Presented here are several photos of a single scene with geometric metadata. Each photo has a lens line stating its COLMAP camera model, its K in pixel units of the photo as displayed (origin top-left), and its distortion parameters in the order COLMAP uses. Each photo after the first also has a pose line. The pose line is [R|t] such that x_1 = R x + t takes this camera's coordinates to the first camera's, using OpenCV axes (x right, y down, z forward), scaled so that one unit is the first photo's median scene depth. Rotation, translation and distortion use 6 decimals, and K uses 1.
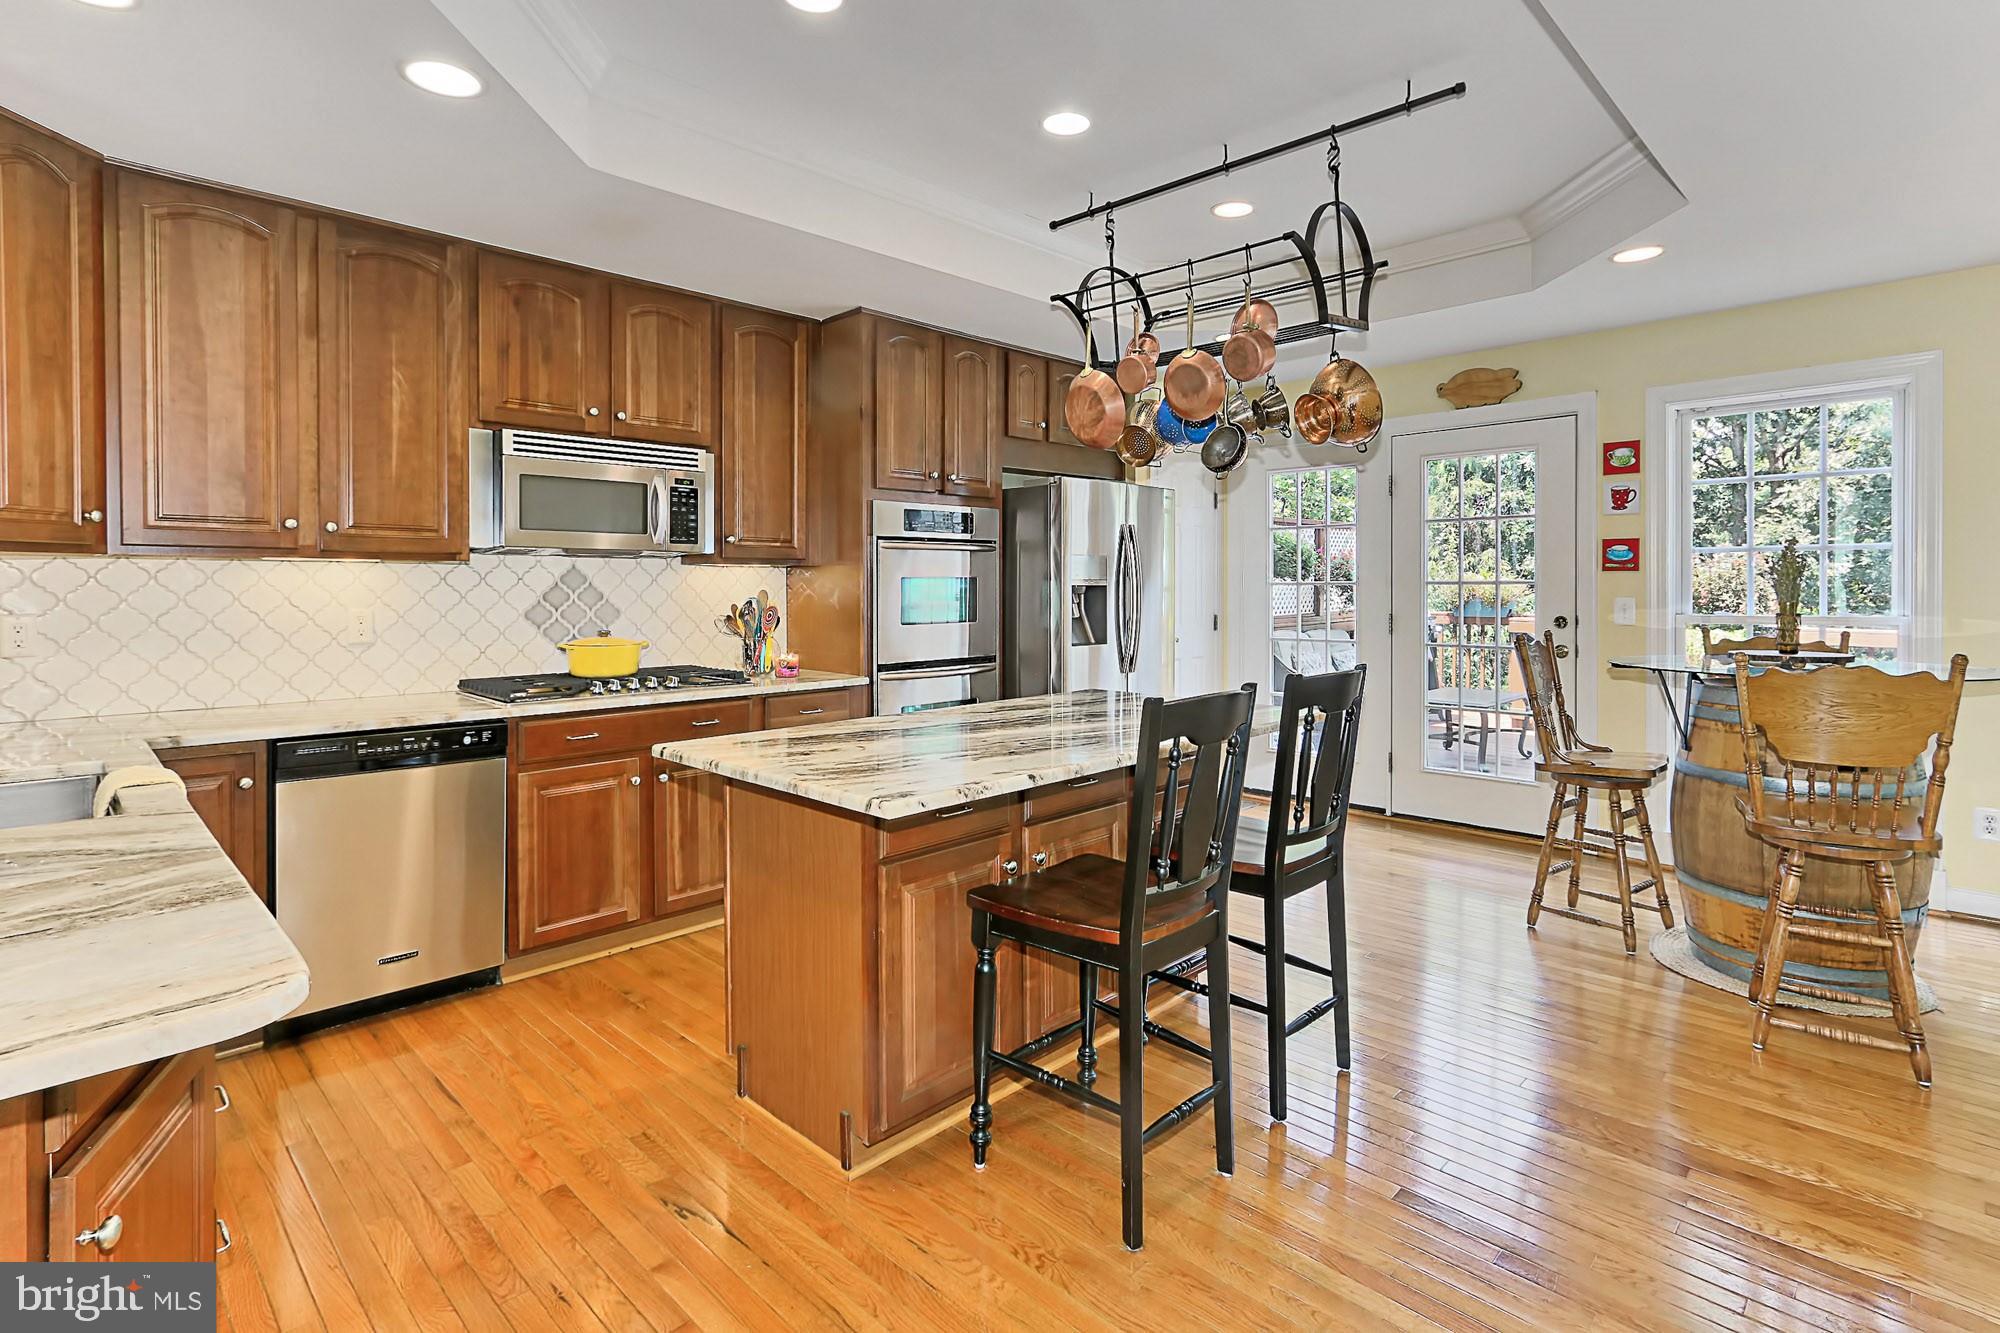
lens RADIAL K [[976.8, 0, 968.6], [0, 976.8, 598.3], [0, 0, 1]] dist [0.002042, 0.000233]
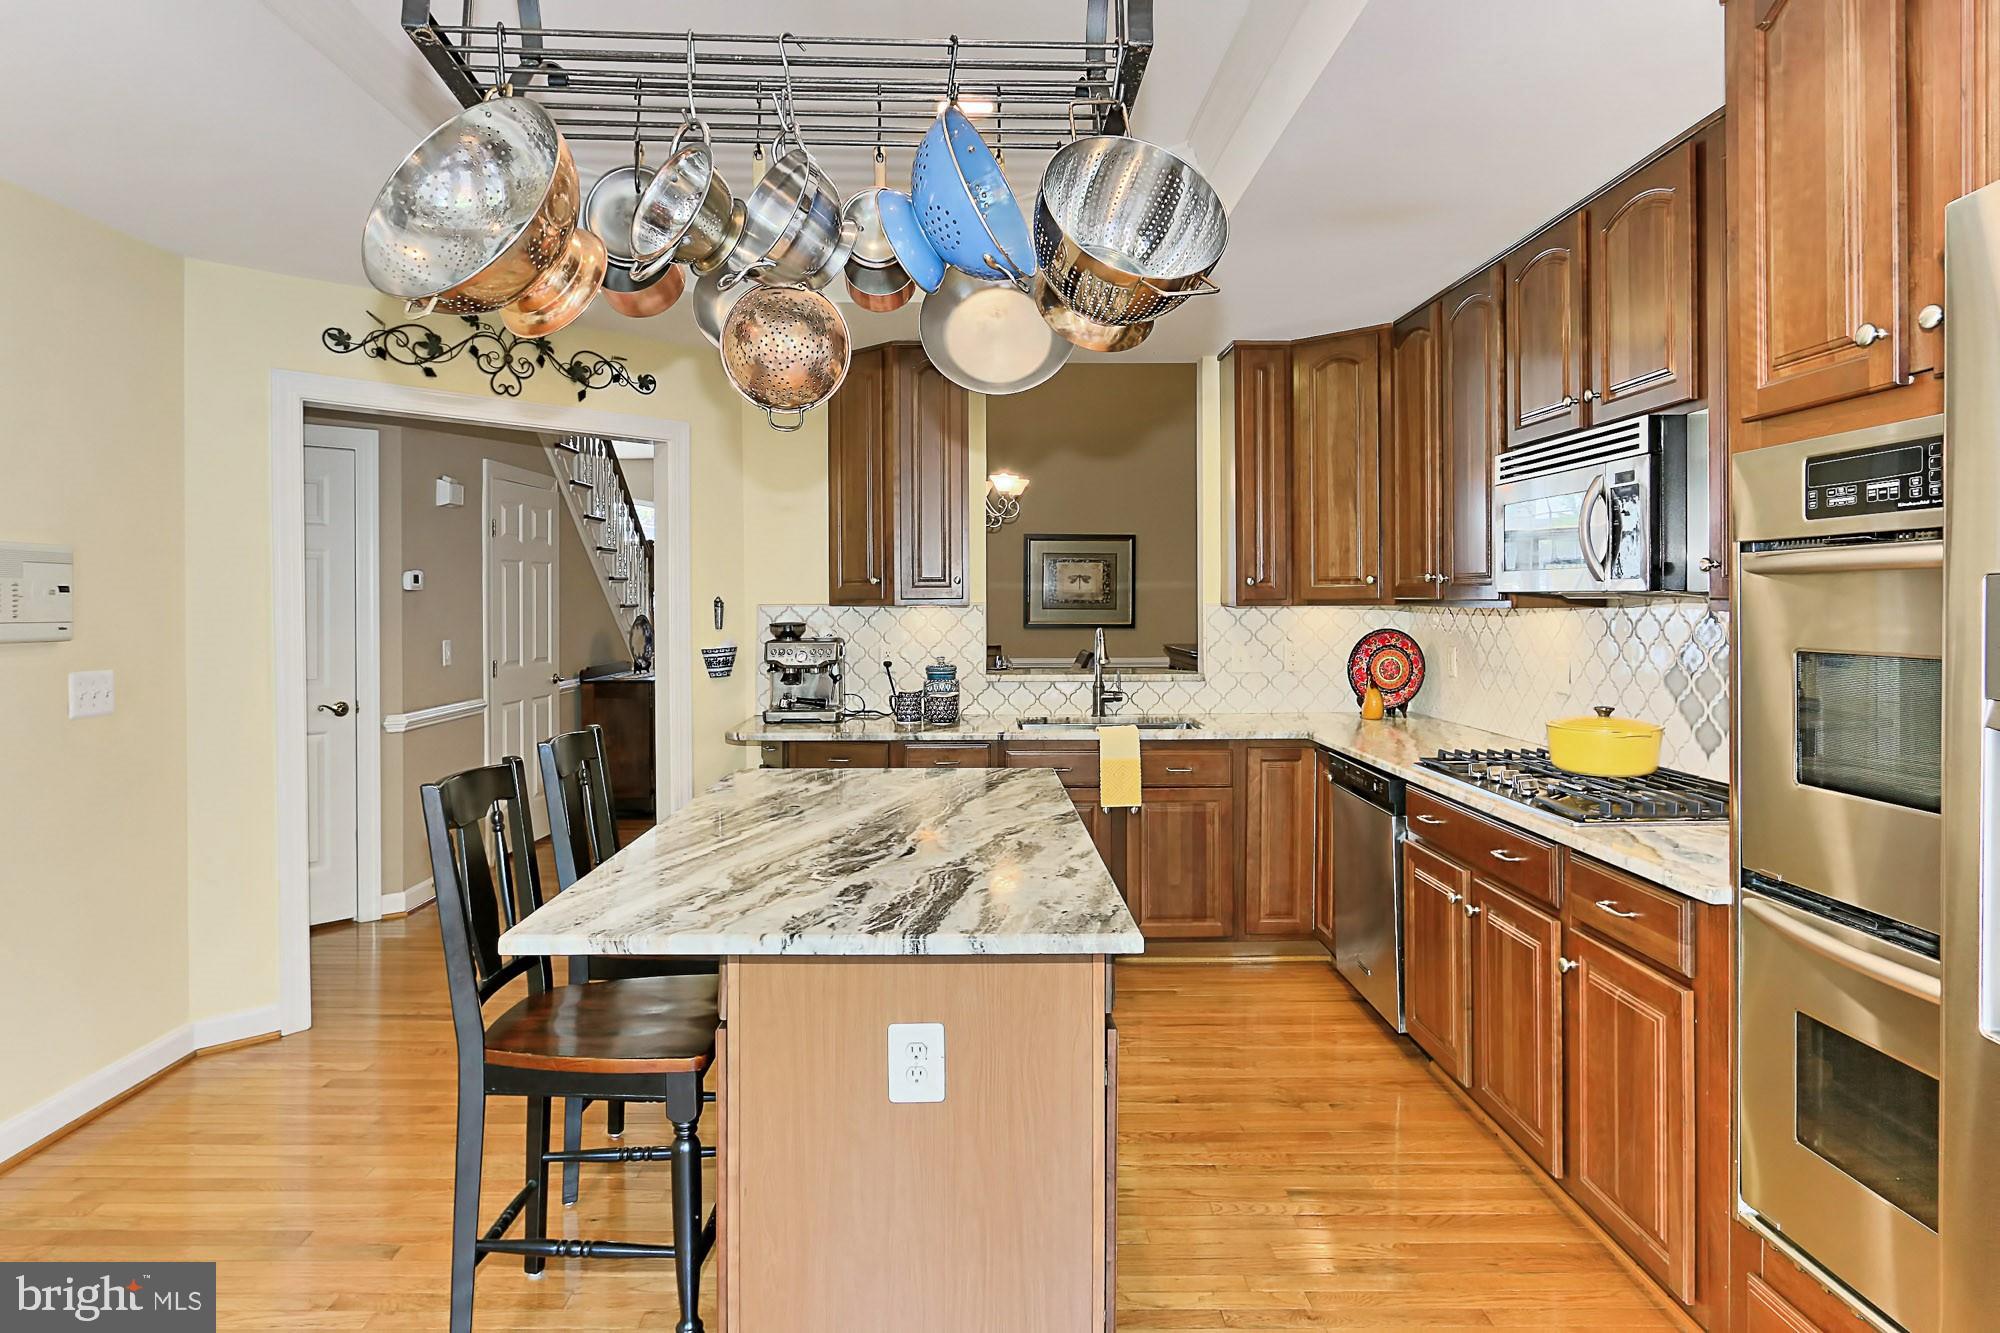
lens RADIAL K [[1150.8, 0, 998.2], [0, 1150.8, 597.7], [0, 0, 1]] dist [-0.005731, 0.001615]
pose [[-0.683554, 0.003892, -0.729890, 0.506762], [-0.003757, 0.999954, 0.008850, -0.049429], [0.729890, 0.008792, -0.683508, 1.224392]]
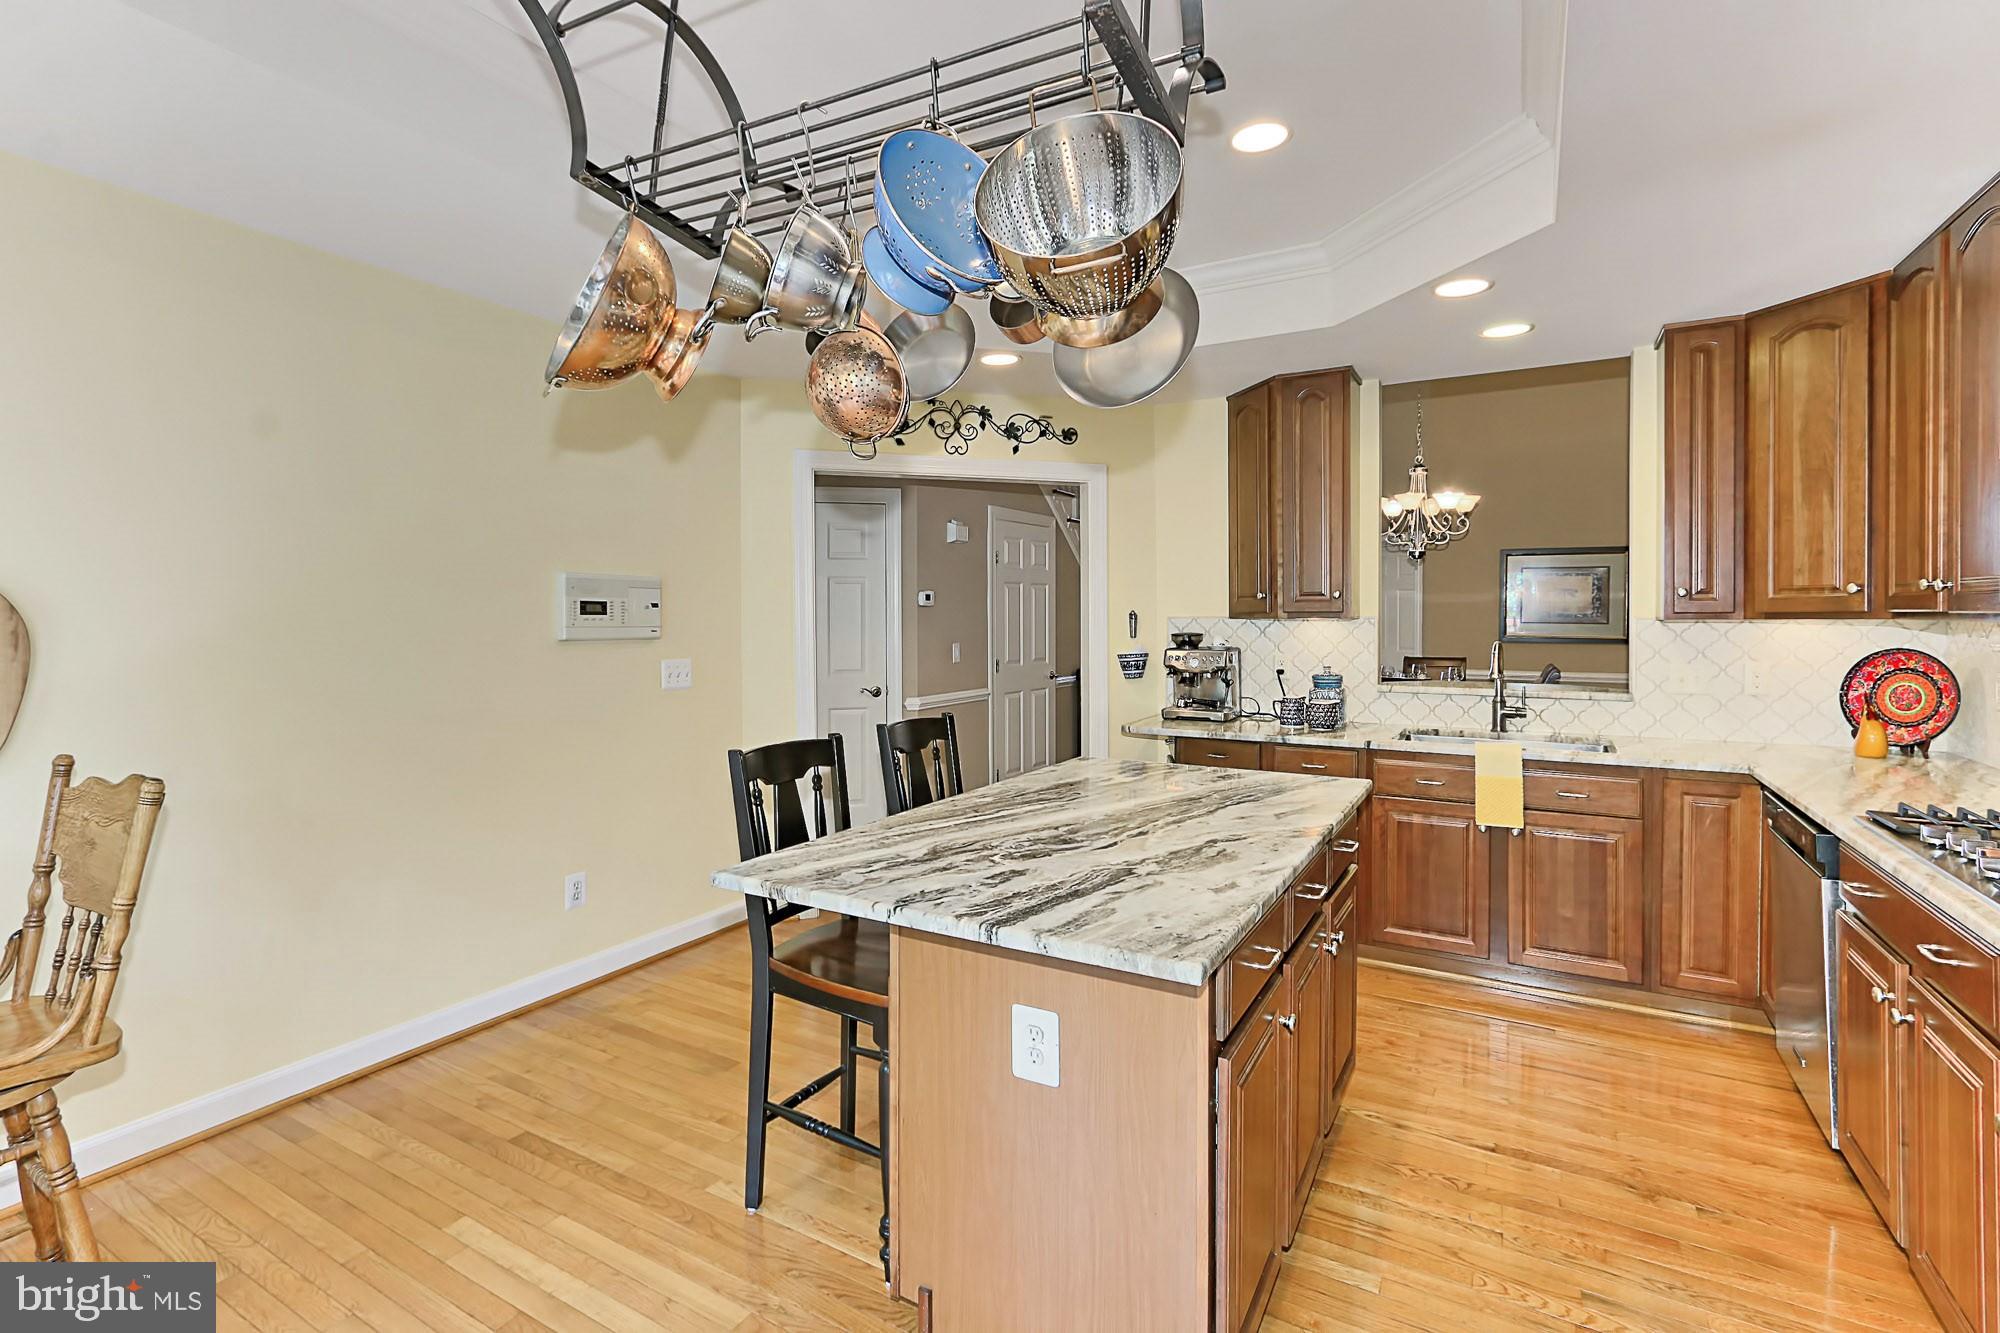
lens RADIAL K [[943.0, 0, 985.4], [0, 943.0, 623.9], [0, 0, 1]] dist [-0.000898, 0.001516]
pose [[-0.962543, 0.006788, -0.271043, 0.307243], [0.001103, 0.999776, 0.021121, -0.046369], [0.271126, 0.020031, -0.962336, 1.265857]]
